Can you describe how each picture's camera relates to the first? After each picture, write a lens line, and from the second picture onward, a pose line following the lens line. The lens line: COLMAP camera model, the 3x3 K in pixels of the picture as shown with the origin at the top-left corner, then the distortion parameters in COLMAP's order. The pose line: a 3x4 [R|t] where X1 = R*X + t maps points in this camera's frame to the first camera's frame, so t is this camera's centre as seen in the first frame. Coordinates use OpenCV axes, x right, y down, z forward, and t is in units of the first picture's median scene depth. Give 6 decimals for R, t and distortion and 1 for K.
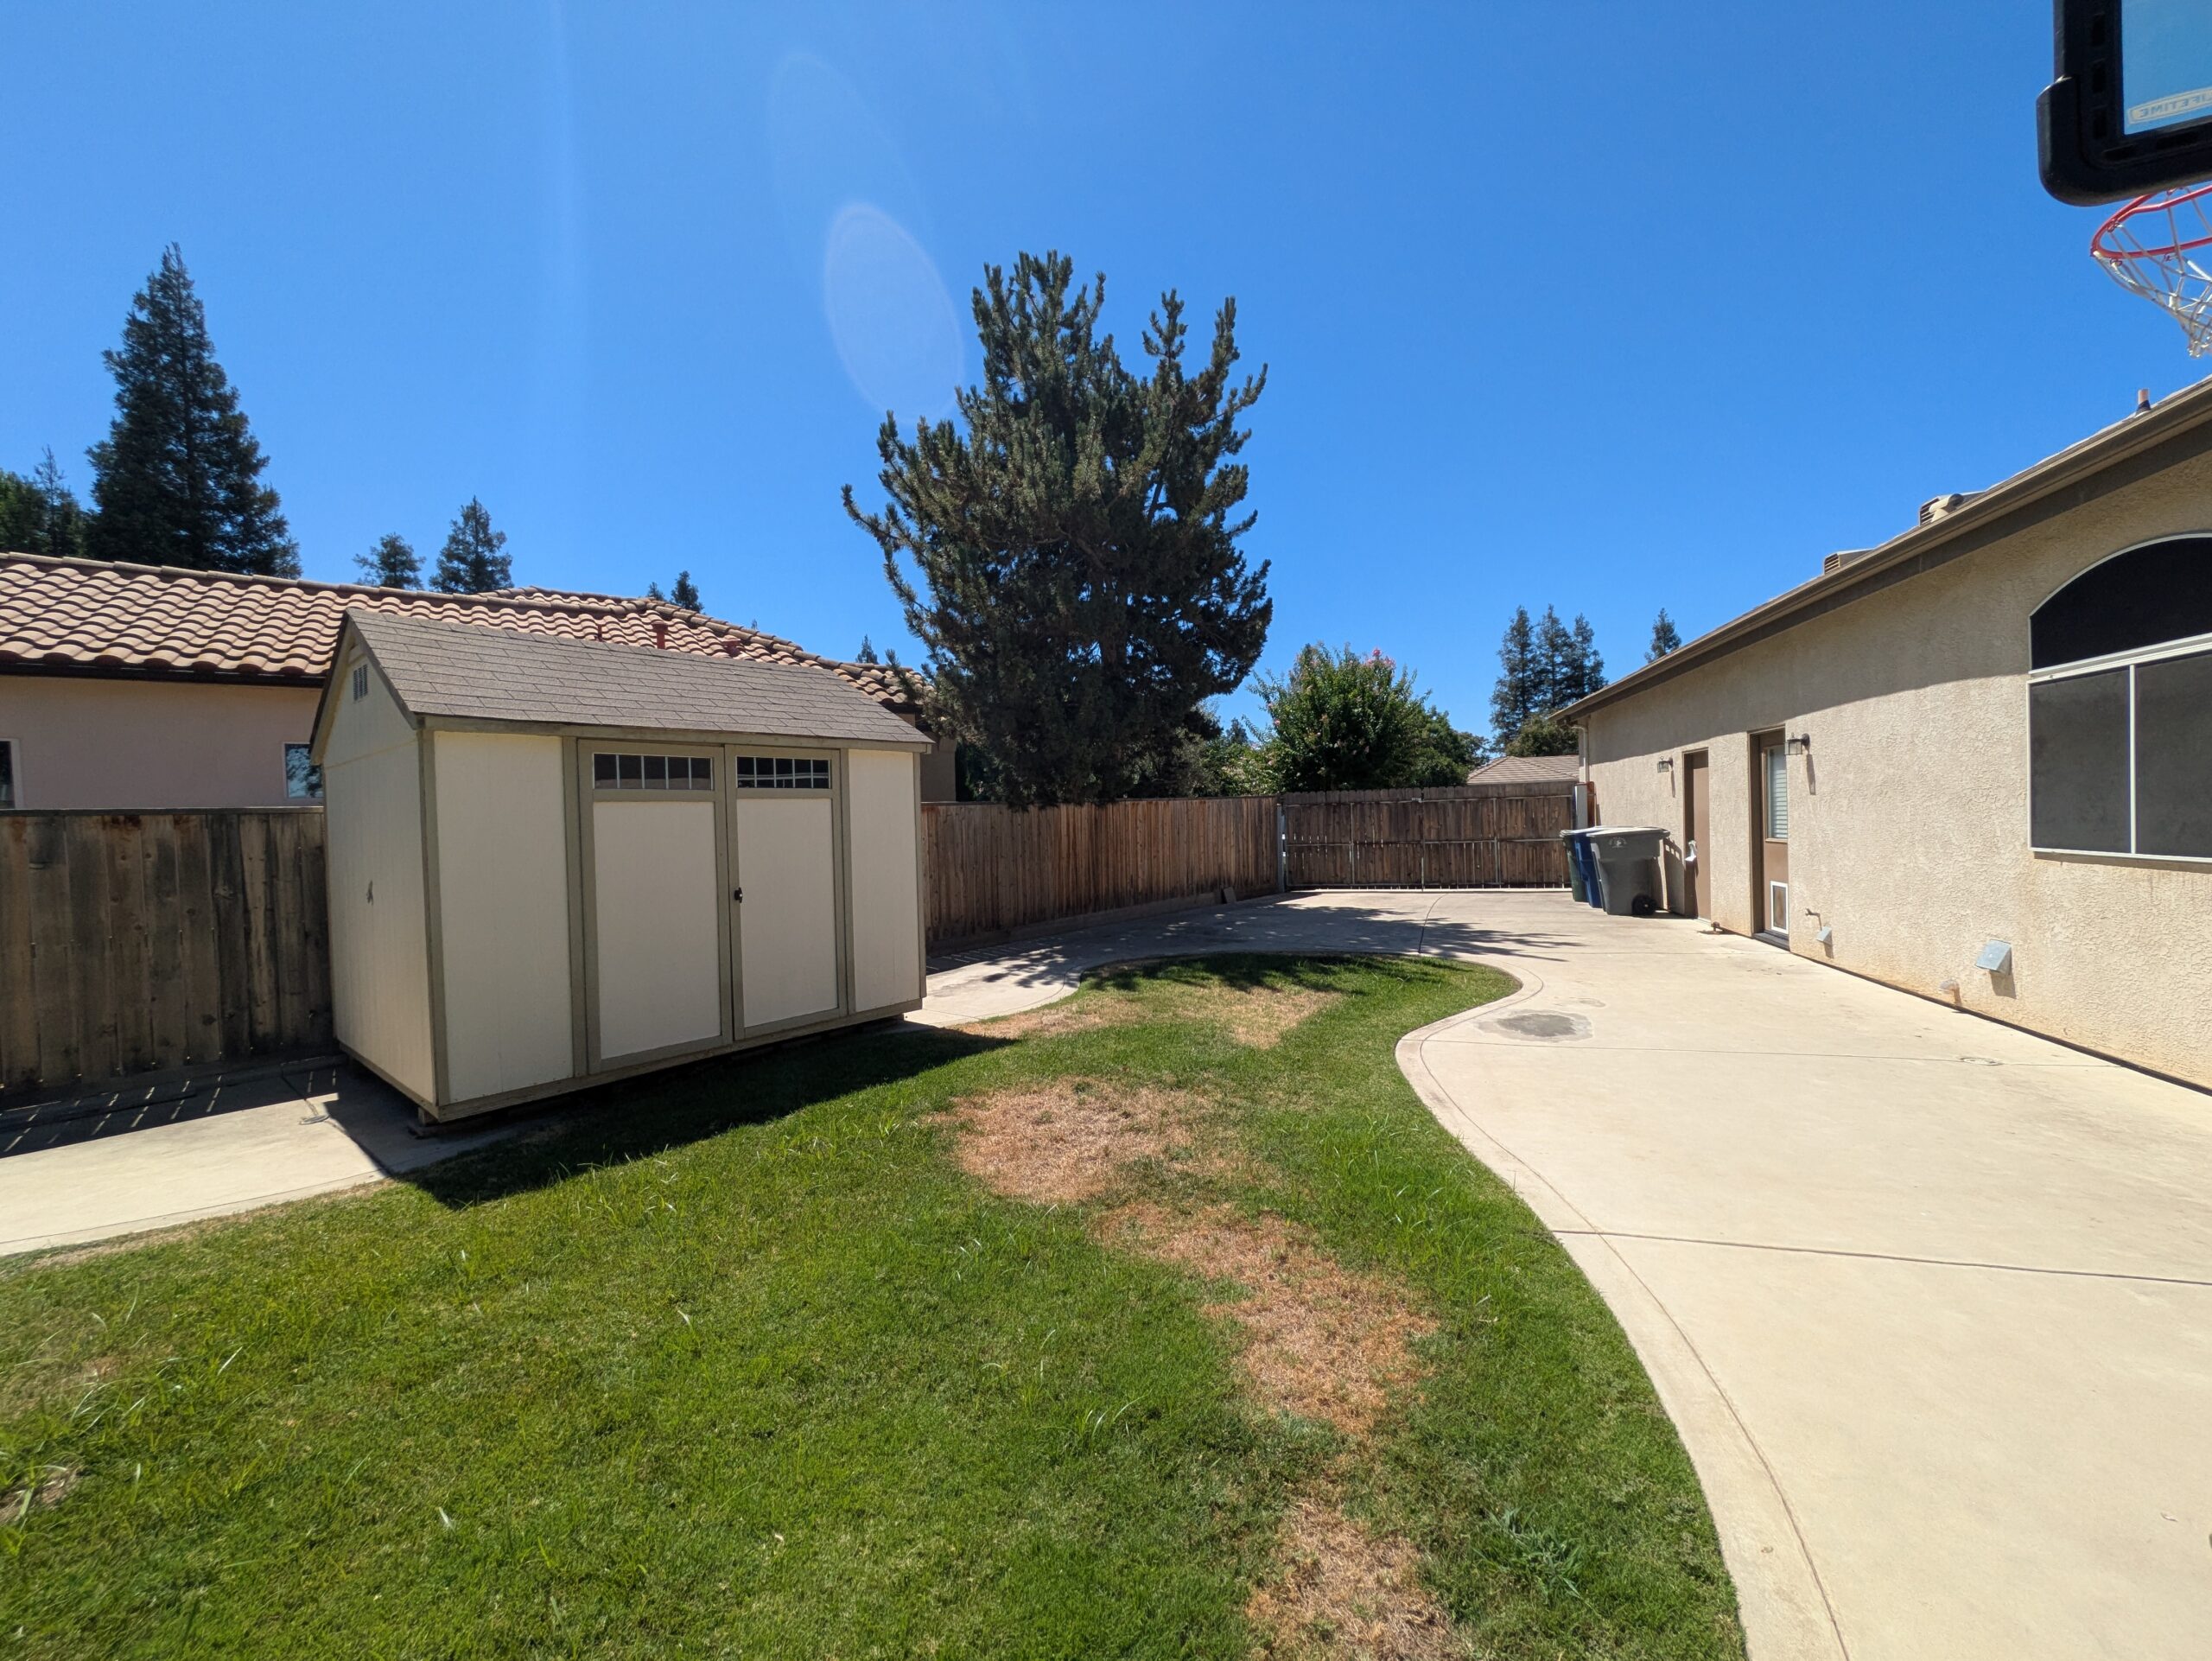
lens RADIAL K [[869.2, 0, 1102.6], [0, 869.2, 832.7], [0, 0, 1]] dist [-0.002600, -0.000220]
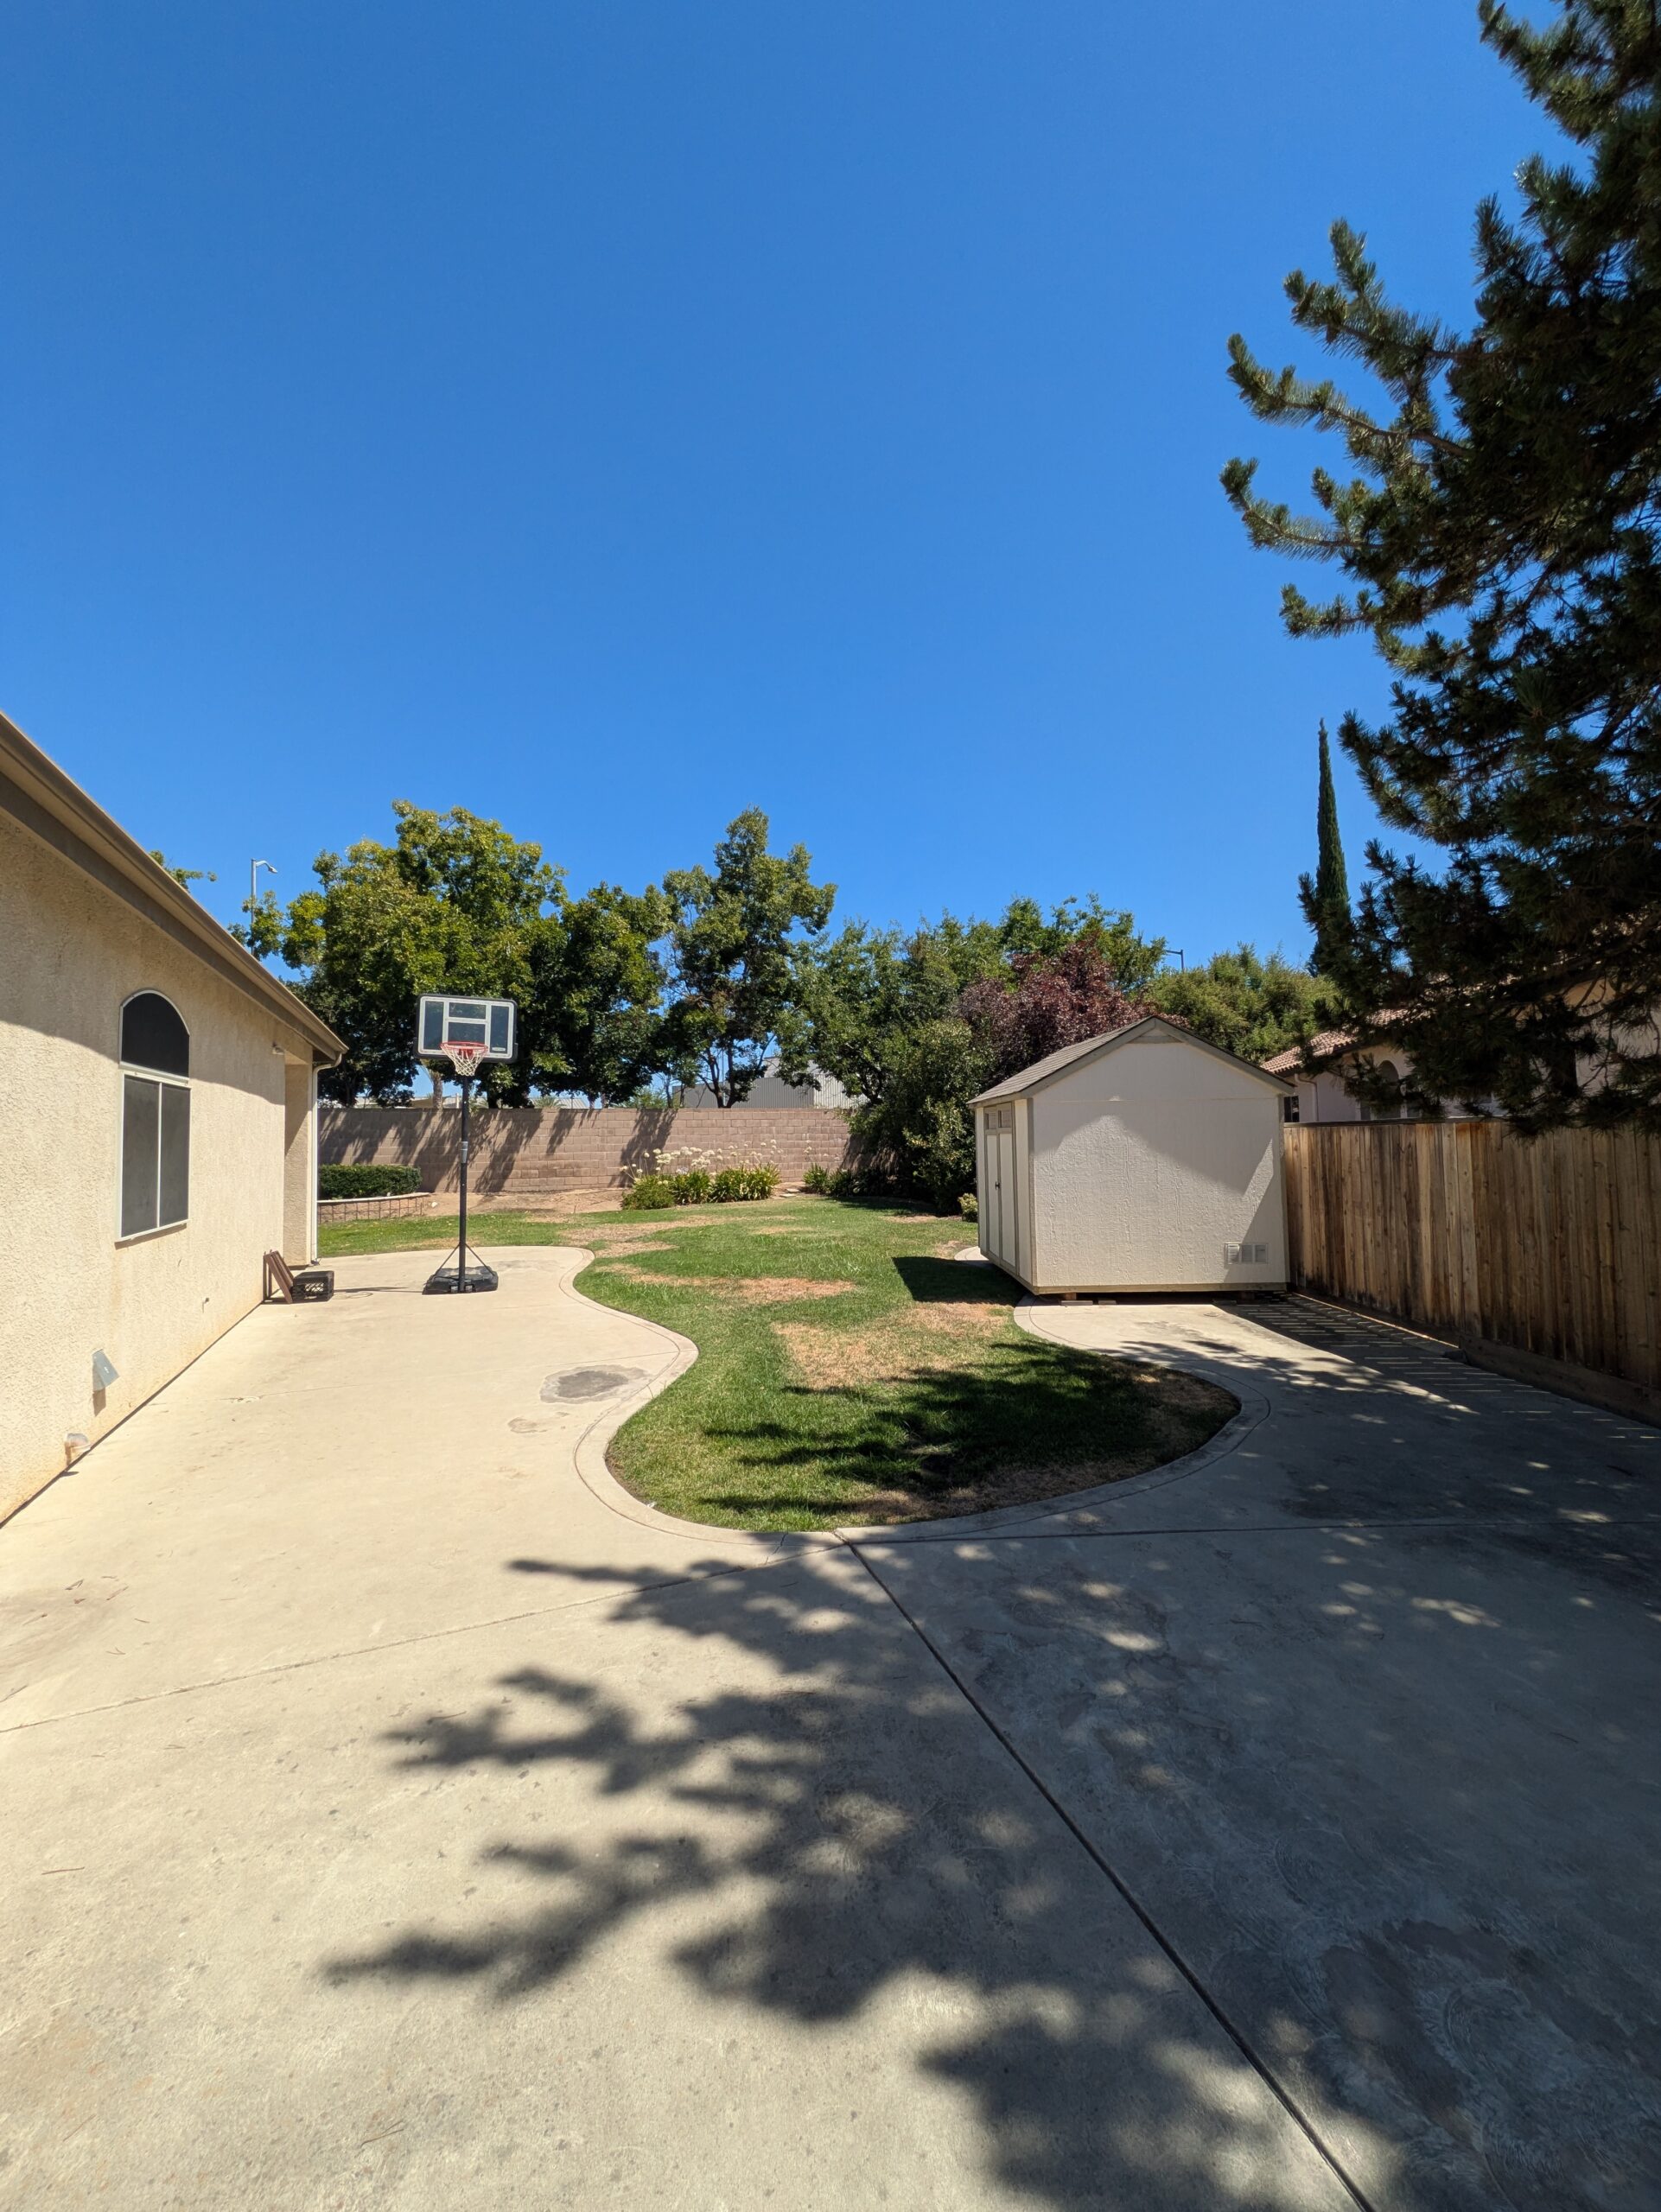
lens RADIAL K [[869.2, 0, 828.6], [0, 869.2, 1105.0], [0, 0, 1]] dist [-0.002600, -0.000220]
pose [[-0.761924, 0.017237, -0.647437, 0.918704], [0.031618, 0.999444, -0.010600, -0.083254], [0.646894, -0.028547, -0.762046, 1.932300]]
